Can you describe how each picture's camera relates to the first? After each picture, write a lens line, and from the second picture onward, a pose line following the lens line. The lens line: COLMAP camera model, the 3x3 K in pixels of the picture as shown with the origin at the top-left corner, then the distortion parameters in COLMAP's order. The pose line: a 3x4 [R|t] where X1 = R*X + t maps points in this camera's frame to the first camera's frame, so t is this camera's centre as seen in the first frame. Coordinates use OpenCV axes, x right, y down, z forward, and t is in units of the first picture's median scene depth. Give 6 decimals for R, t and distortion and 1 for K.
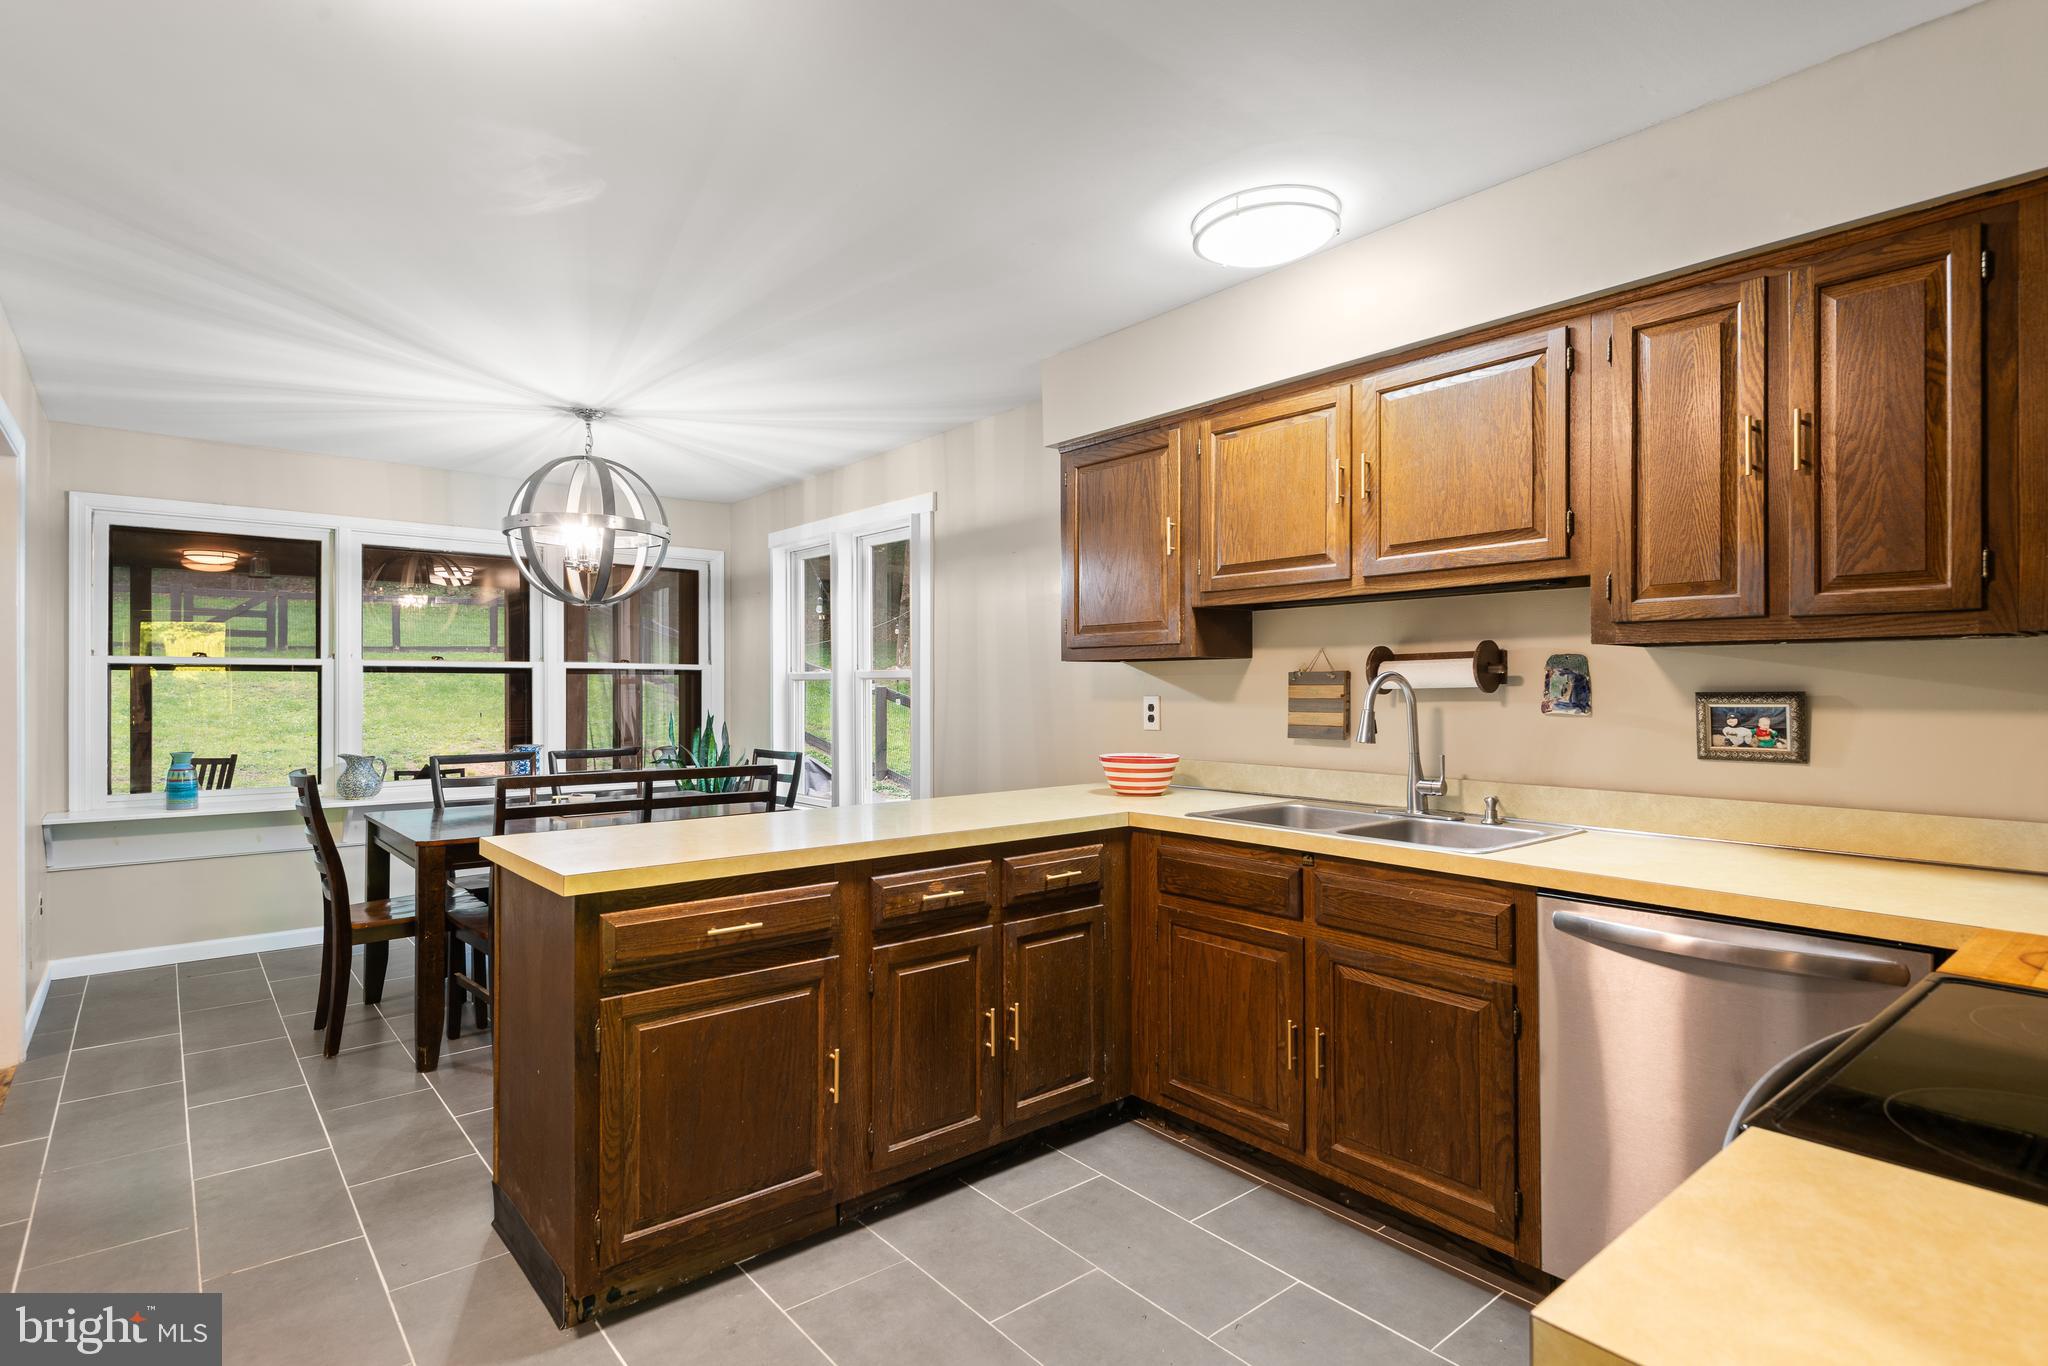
lens RADIAL K [[1021.6, 0, 1024.0], [0, 1021.6, 683.0], [0, 0, 1]] dist [0.022366, -0.023294]
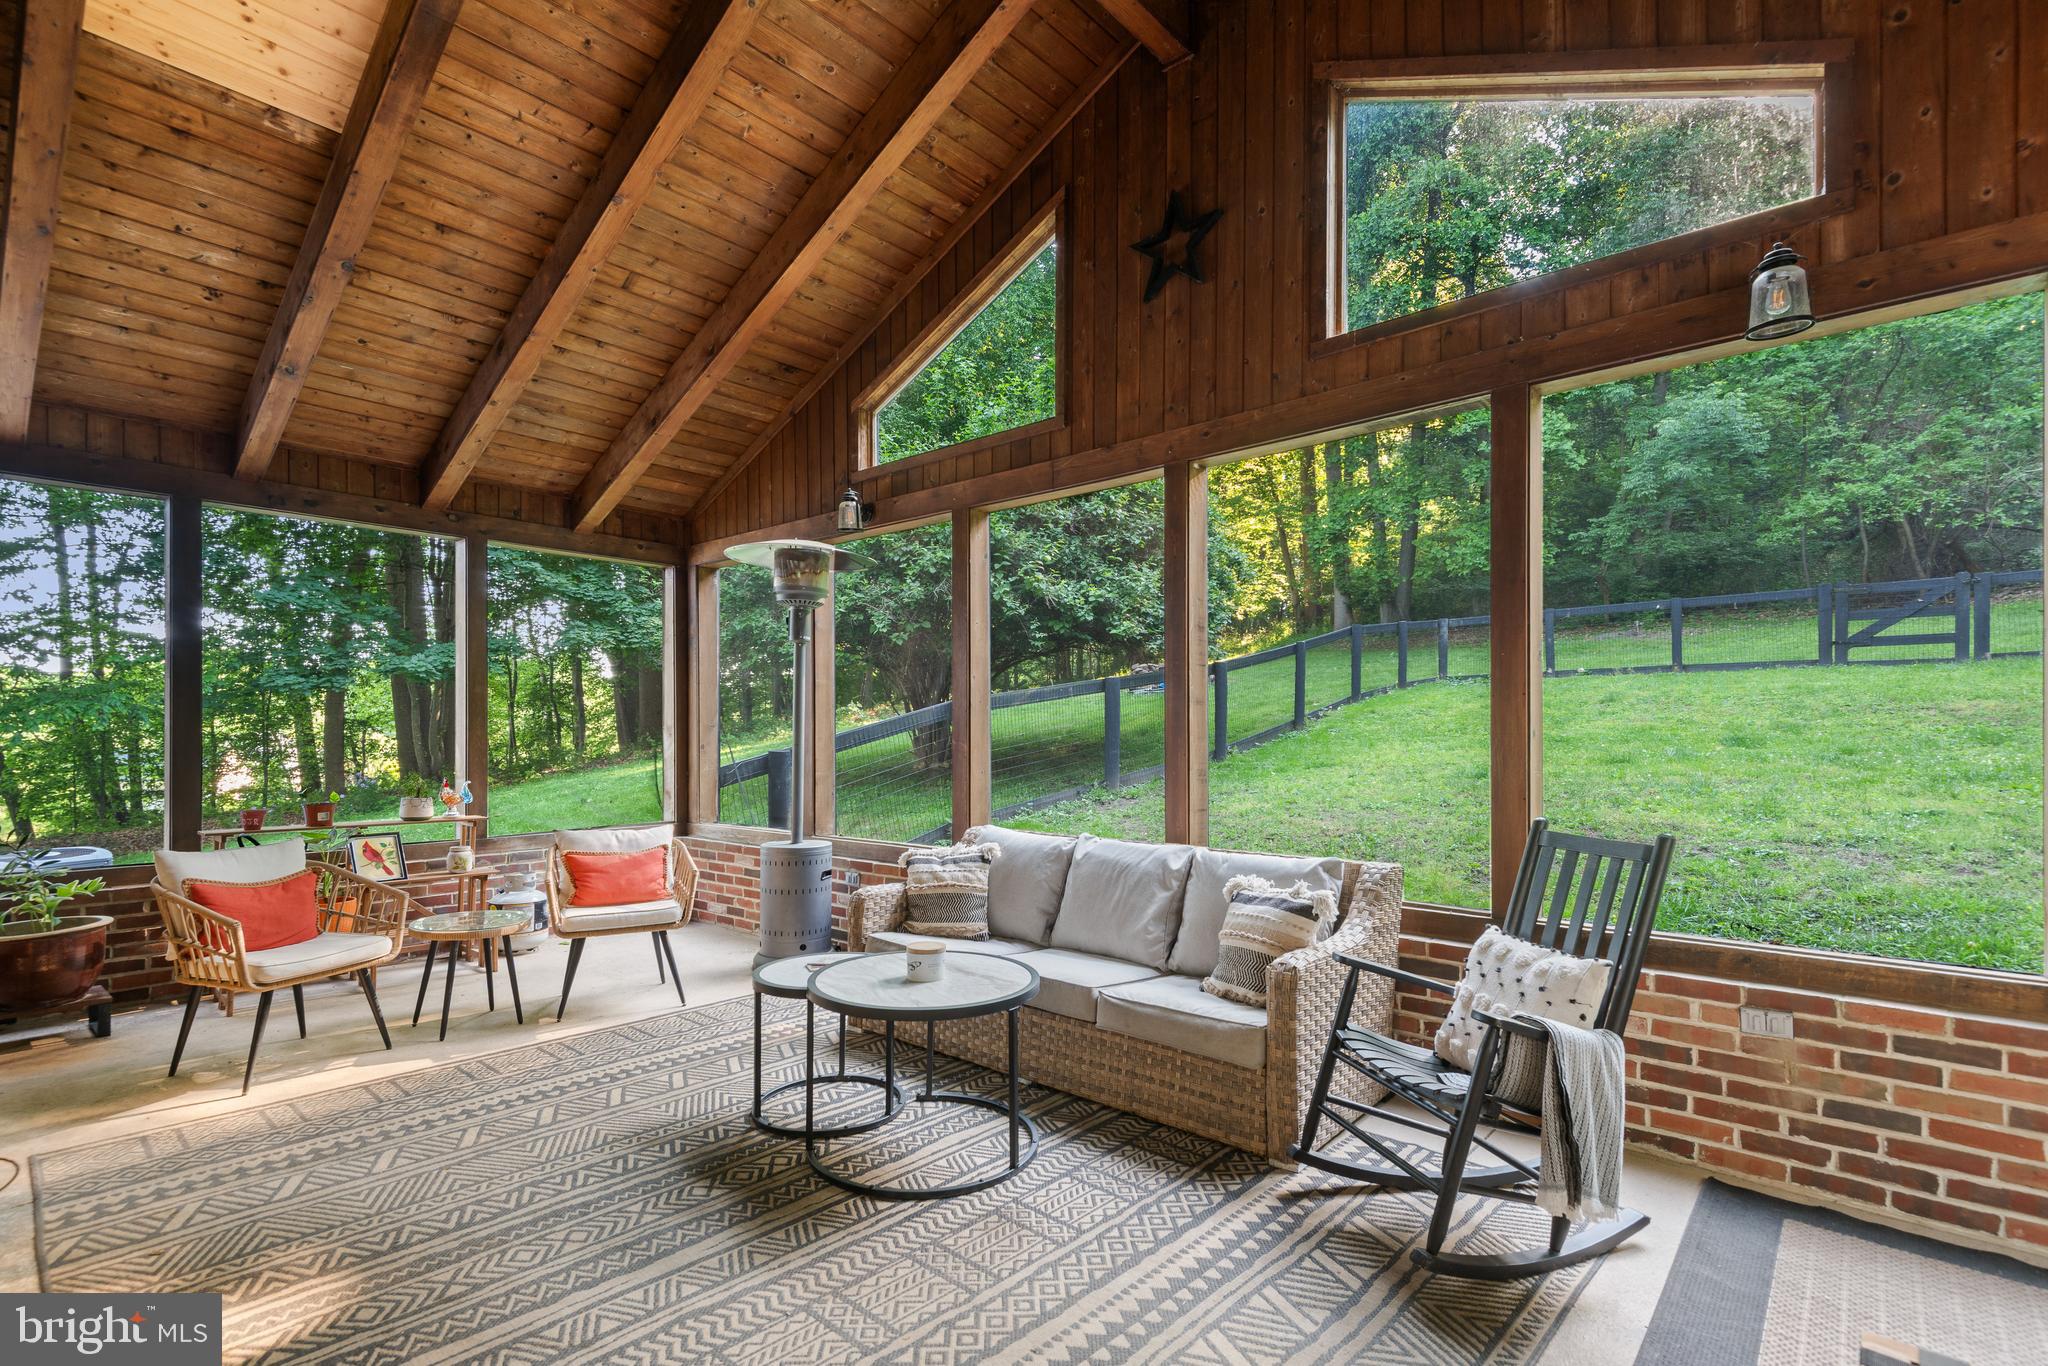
lens RADIAL K [[960.8, 0, 1020.9], [0, 960.8, 727.2], [0, 0, 1]] dist [0.035524, -0.024295]
pose [[0.147120, -0.007632, -0.989089, -0.805938], [0.007431, 0.999951, -0.006610, 0.056647], [0.989091, -0.006378, 0.147170, 1.244339]]
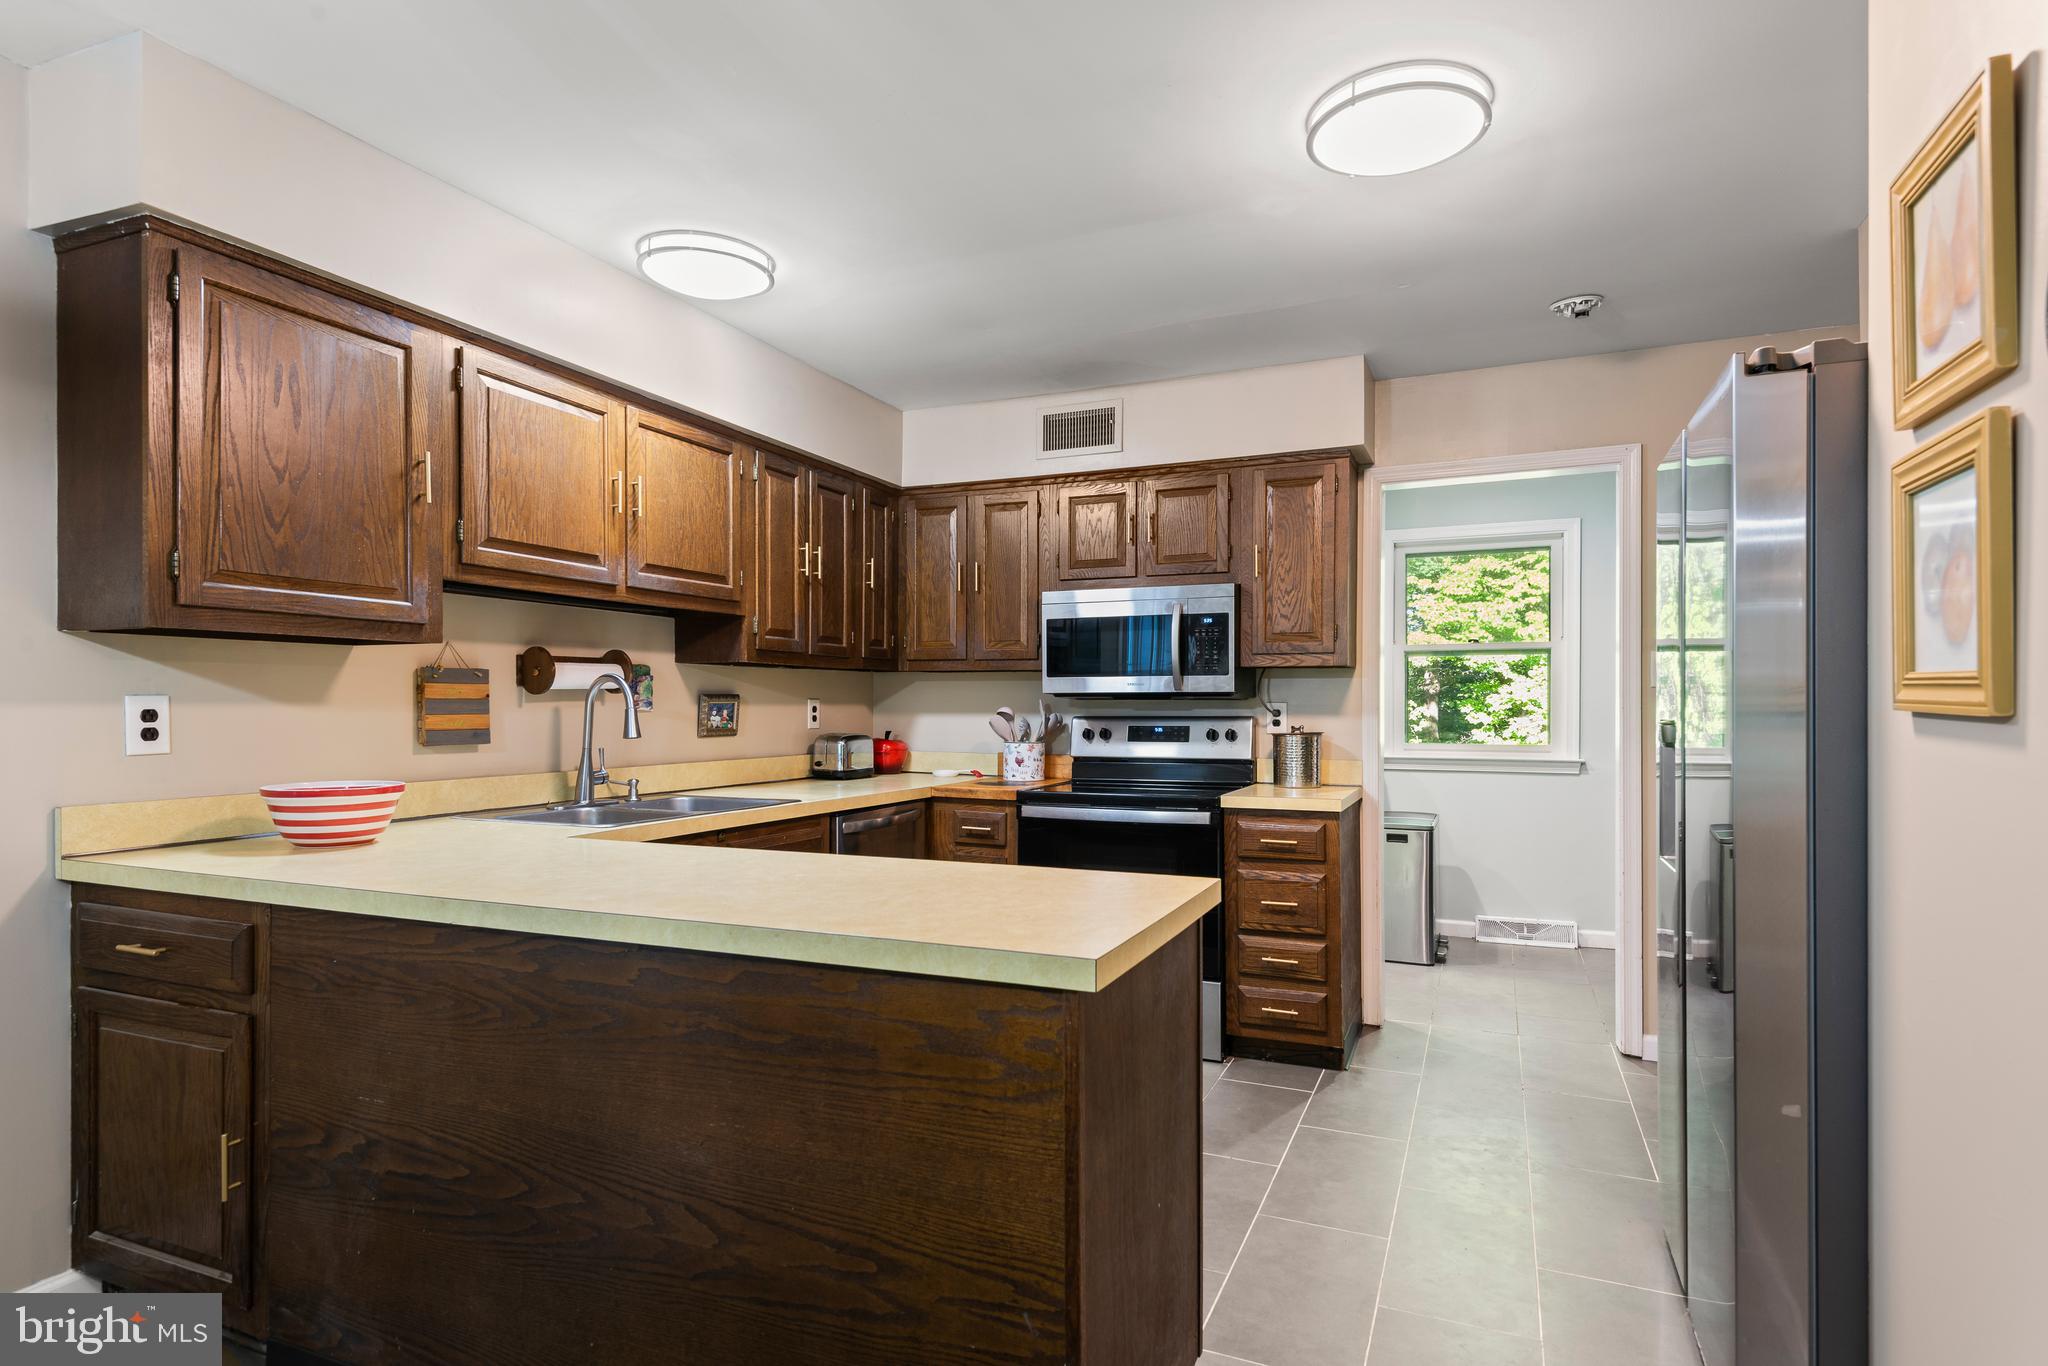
lens RADIAL K [[1076.6, 0, 1013.0], [0, 1076.6, 706.5], [0, 0, 1]] dist [0.051592, -0.037418]
pose [[-0.445839, -0.001869, 0.895111, -0.530745], [-0.004765, 0.999989, -0.000286, 0.013754], [-0.895100, -0.004393, -0.445843, 0.685519]]
